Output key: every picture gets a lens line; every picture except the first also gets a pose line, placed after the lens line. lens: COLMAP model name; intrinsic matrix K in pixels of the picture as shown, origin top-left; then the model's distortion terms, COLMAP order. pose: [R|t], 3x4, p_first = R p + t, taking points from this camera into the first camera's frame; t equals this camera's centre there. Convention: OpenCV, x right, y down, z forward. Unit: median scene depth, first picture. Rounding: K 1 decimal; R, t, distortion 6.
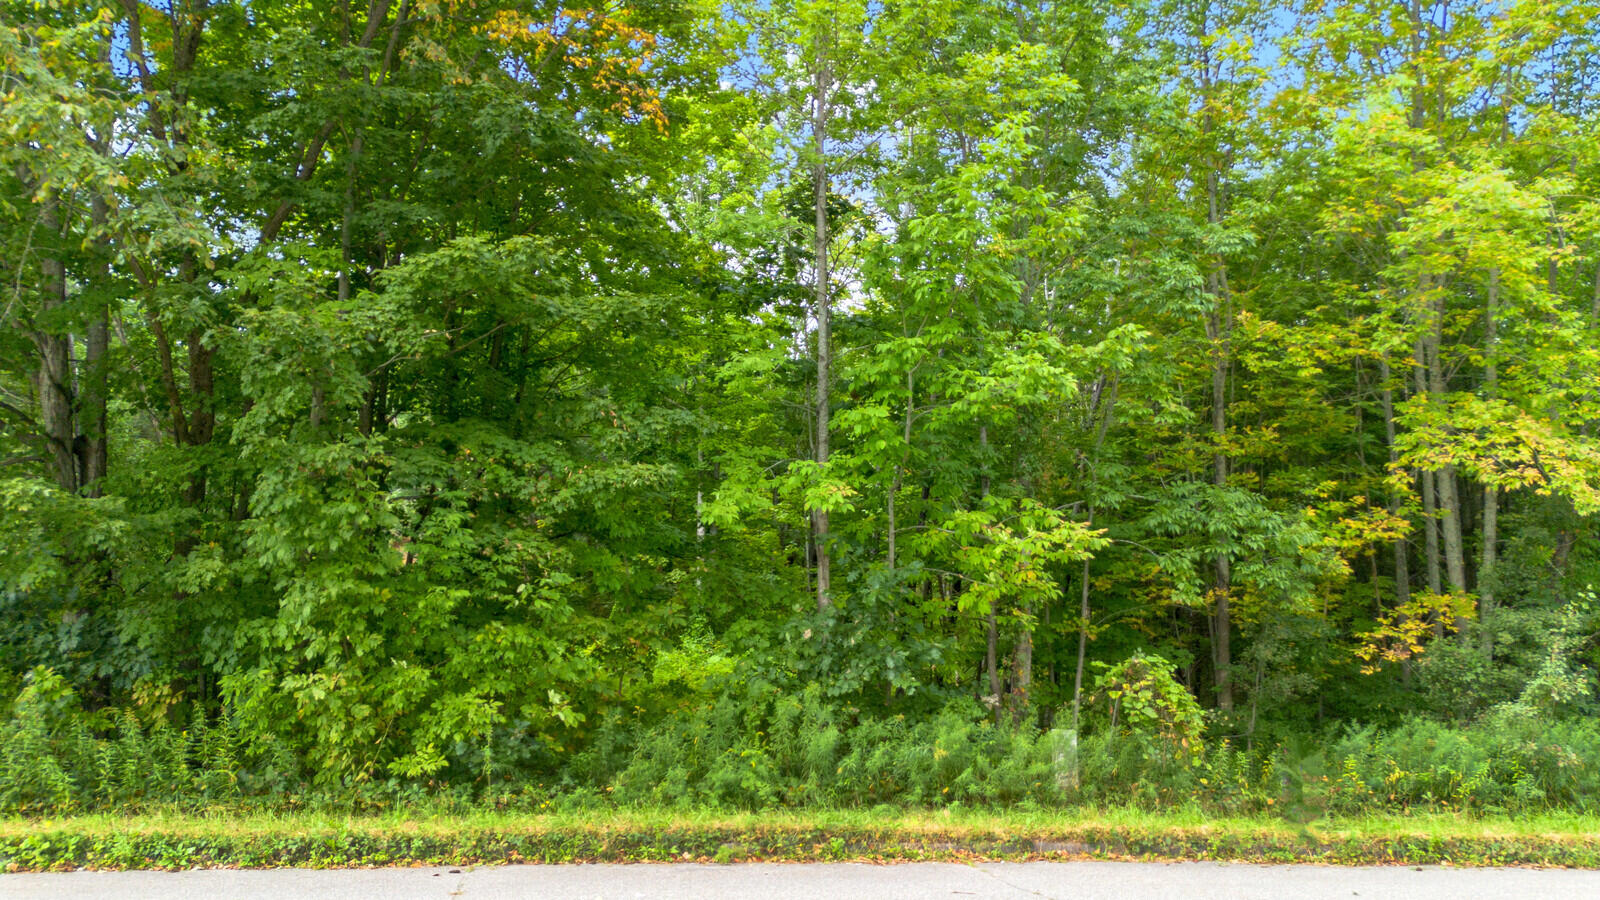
lens RADIAL K [[1128.2, 0, 802.7], [0, 1128.2, 449.1], [0, 0, 1]] dist [0.081753, -0.077696]
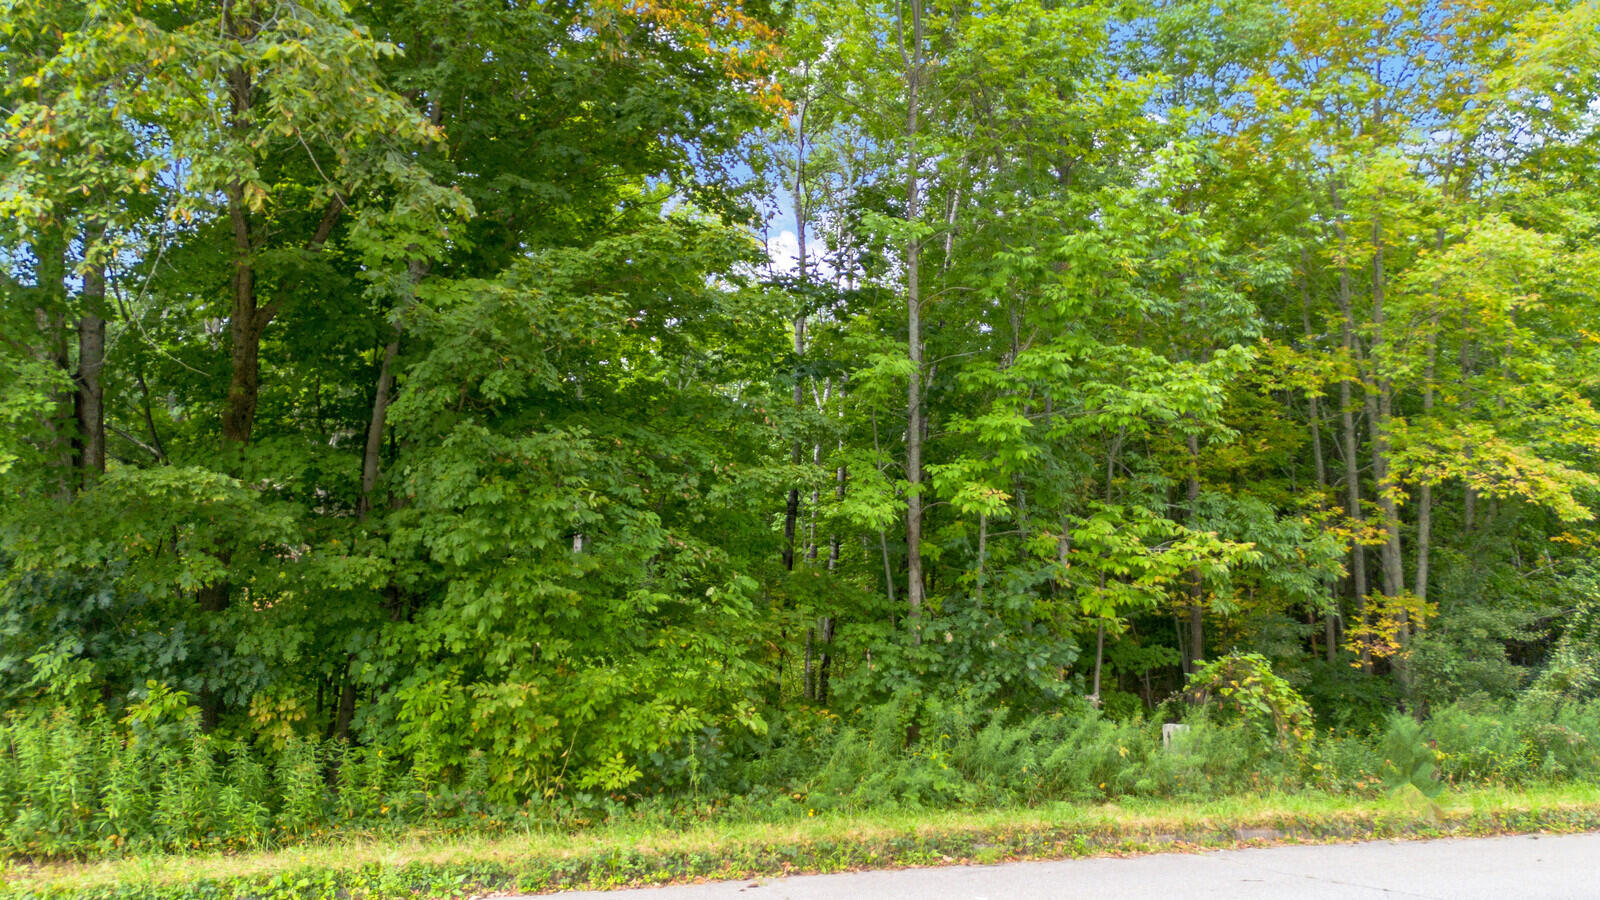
lens RADIAL K [[1128.2, 0, 802.7], [0, 1128.2, 449.1], [0, 0, 1]] dist [0.081753, -0.077696]
pose [[0.974030, 0.027129, 0.224787, -0.378714], [-0.026239, 0.999632, -0.006948, 0.008280], [-0.224893, 0.000870, 0.974383, 0.049872]]
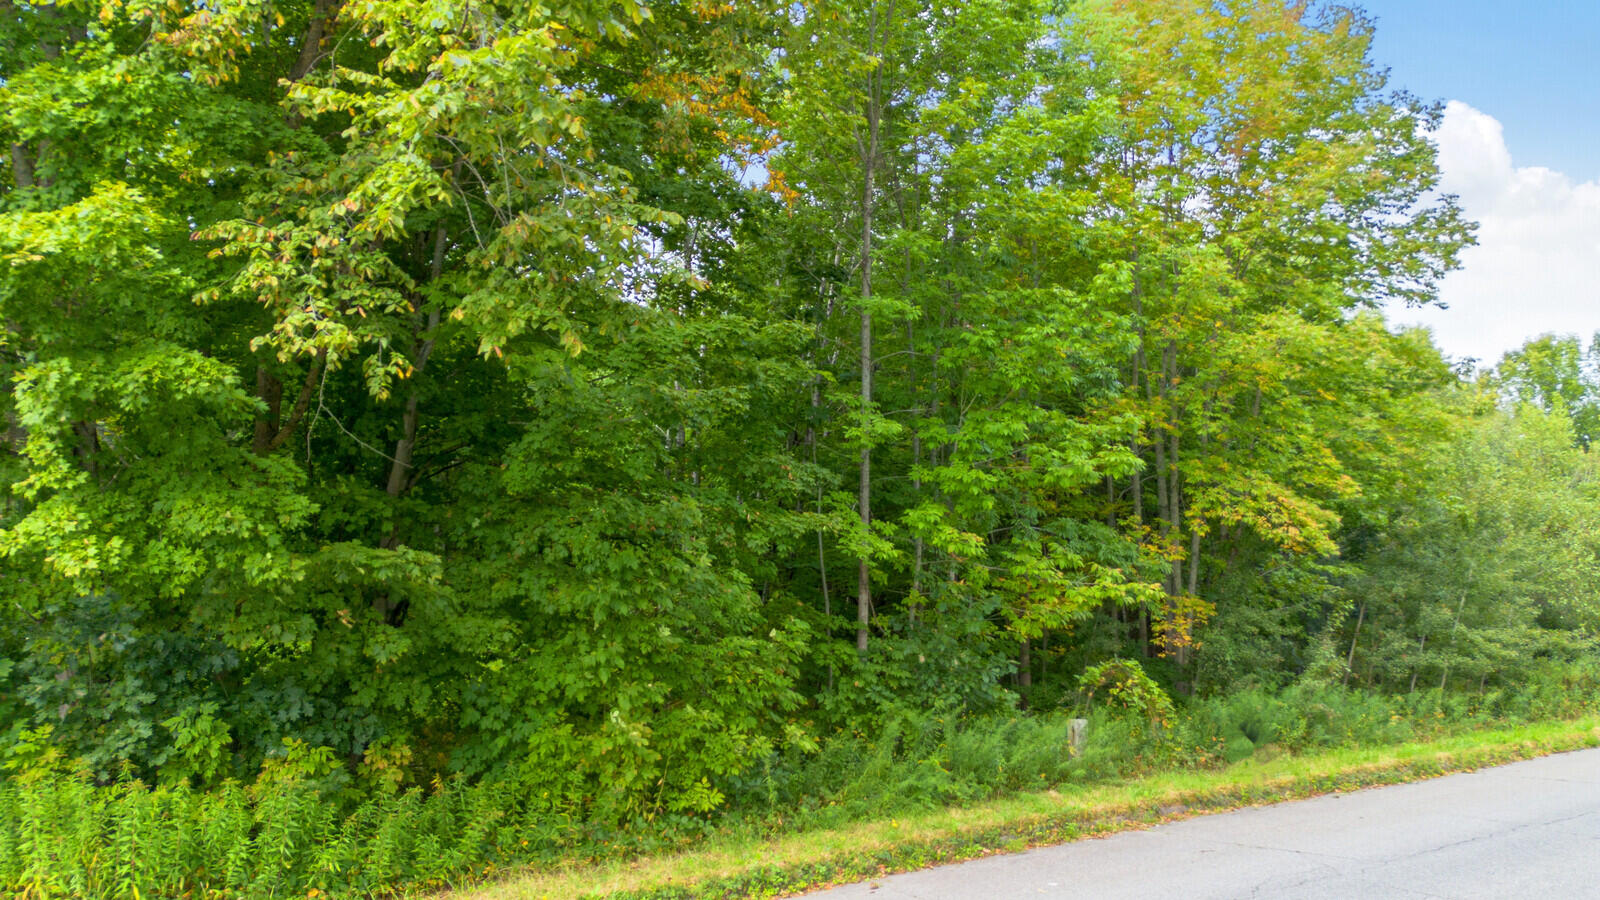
lens RADIAL K [[1128.2, 0, 802.7], [0, 1128.2, 449.1], [0, 0, 1]] dist [0.081753, -0.077696]
pose [[0.874723, 0.038435, 0.483096, -0.741538], [-0.056447, 0.998145, 0.022794, -0.081490], [-0.481324, -0.047207, 0.875270, 0.021501]]
